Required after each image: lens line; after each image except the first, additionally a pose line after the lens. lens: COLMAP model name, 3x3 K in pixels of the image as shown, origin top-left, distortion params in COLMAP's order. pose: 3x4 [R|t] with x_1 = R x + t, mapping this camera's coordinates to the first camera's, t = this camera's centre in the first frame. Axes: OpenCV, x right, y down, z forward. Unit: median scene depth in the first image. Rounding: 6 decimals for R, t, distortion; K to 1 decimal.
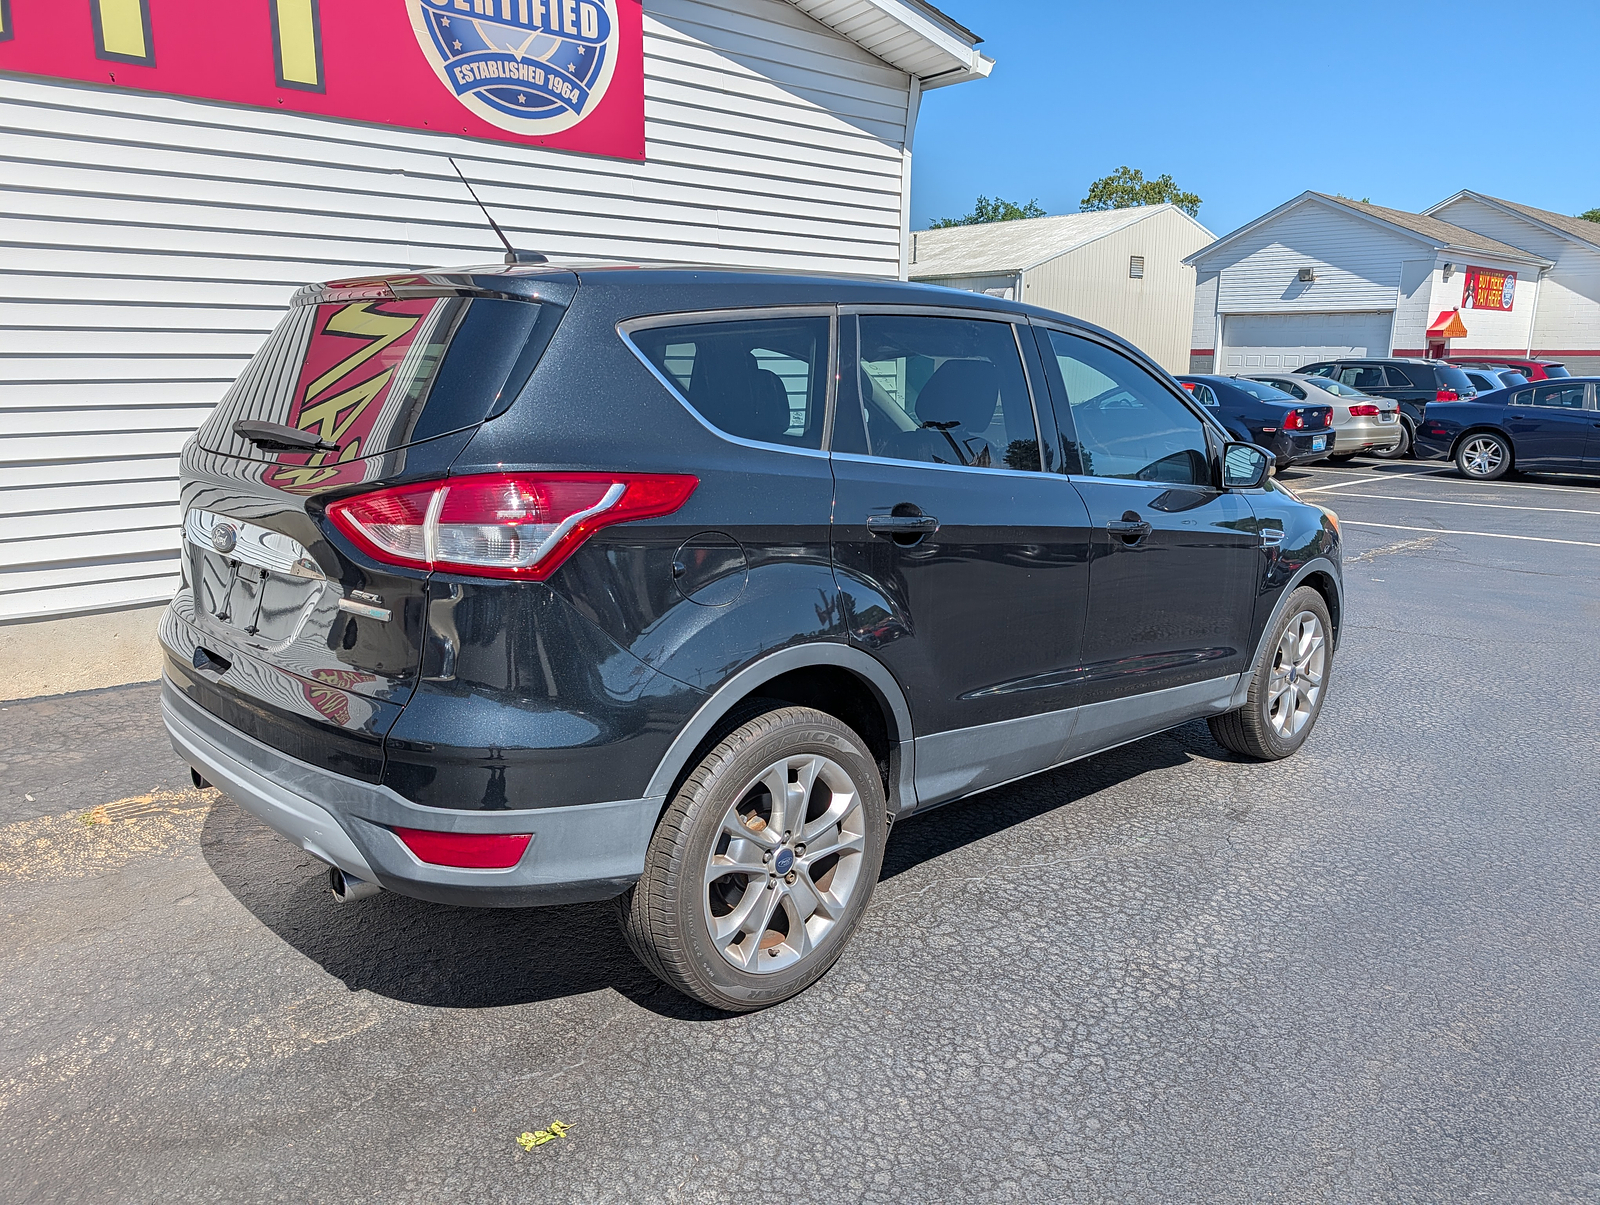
lens RADIAL K [[1171.1, 0, 792.0], [0, 1171.1, 625.8], [0, 0, 1]] dist [0.003335, -0.003199]
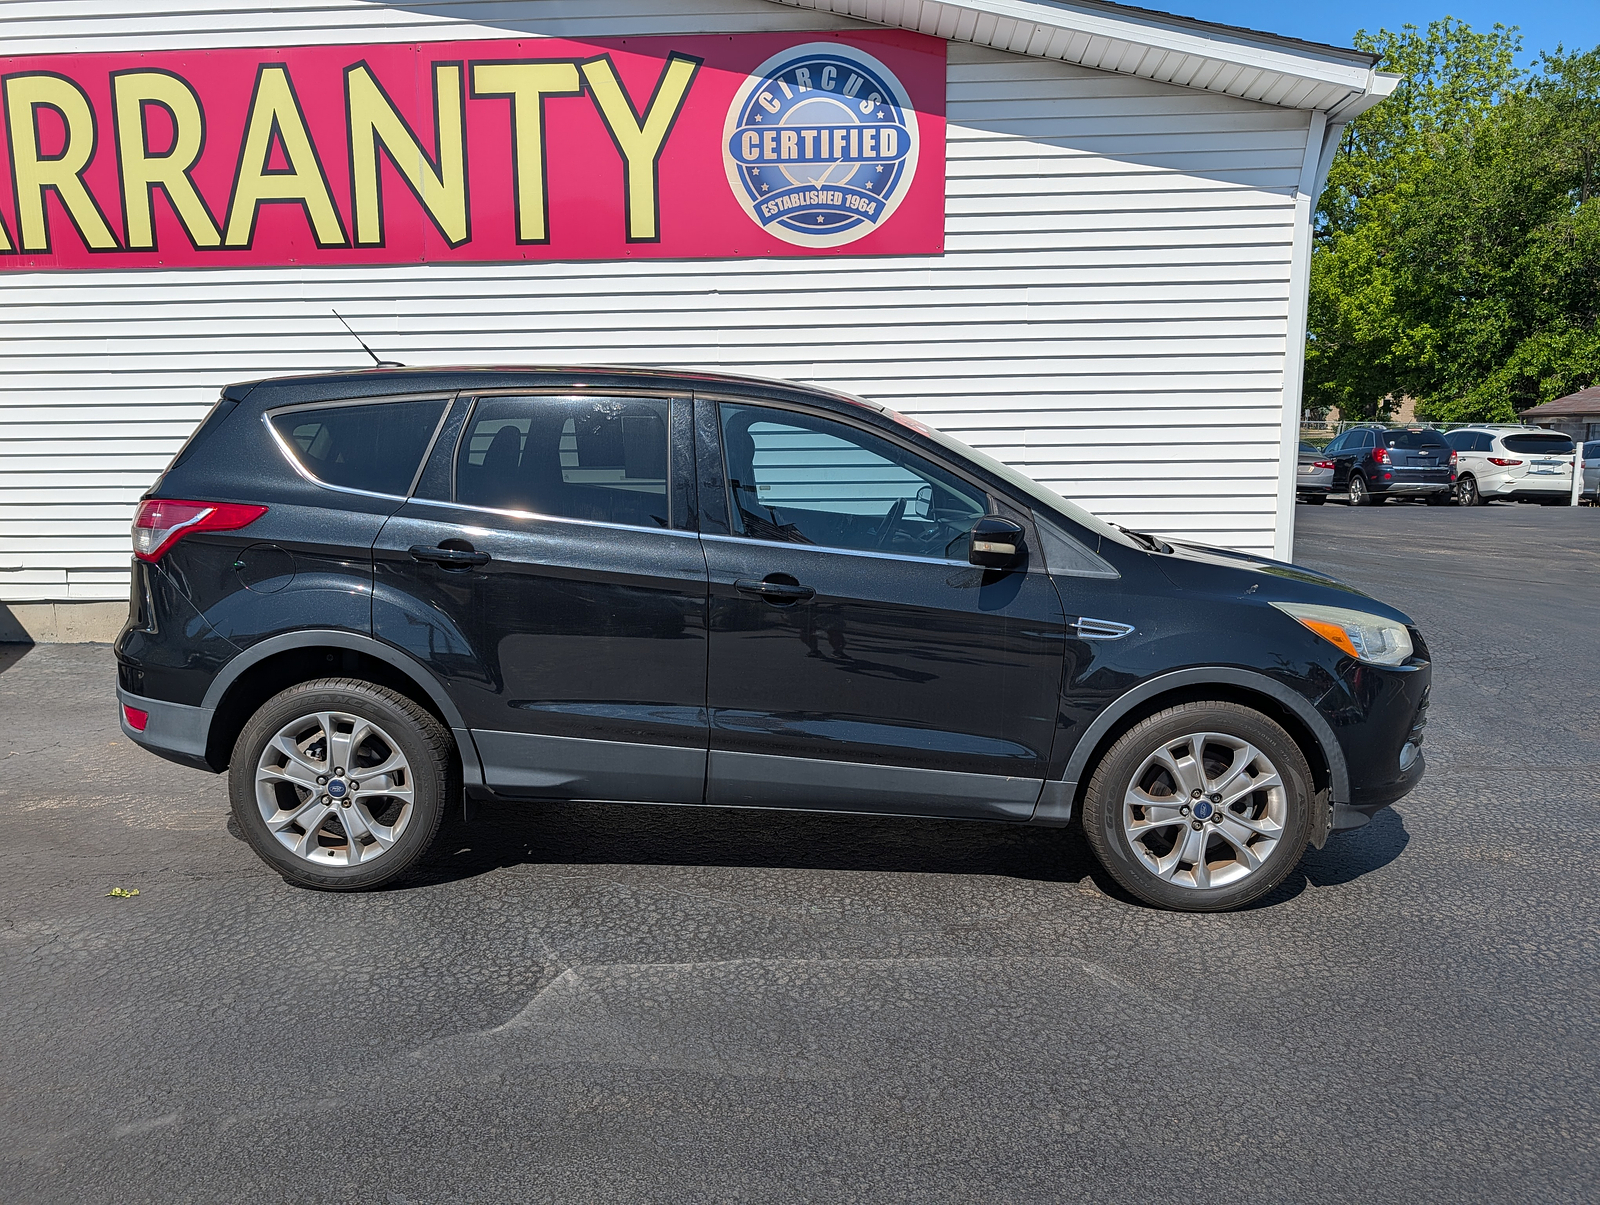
lens RADIAL K [[1175.2, 0, 800.0], [0, 1175.2, 602.5], [0, 0, 1]] dist [0.006986, -0.007148]
pose [[0.691574, 0.091163, -0.716530, 0.653217], [-0.147505, 0.988923, -0.016549, -0.036402], [0.707084, 0.117137, 0.697360, 0.186577]]
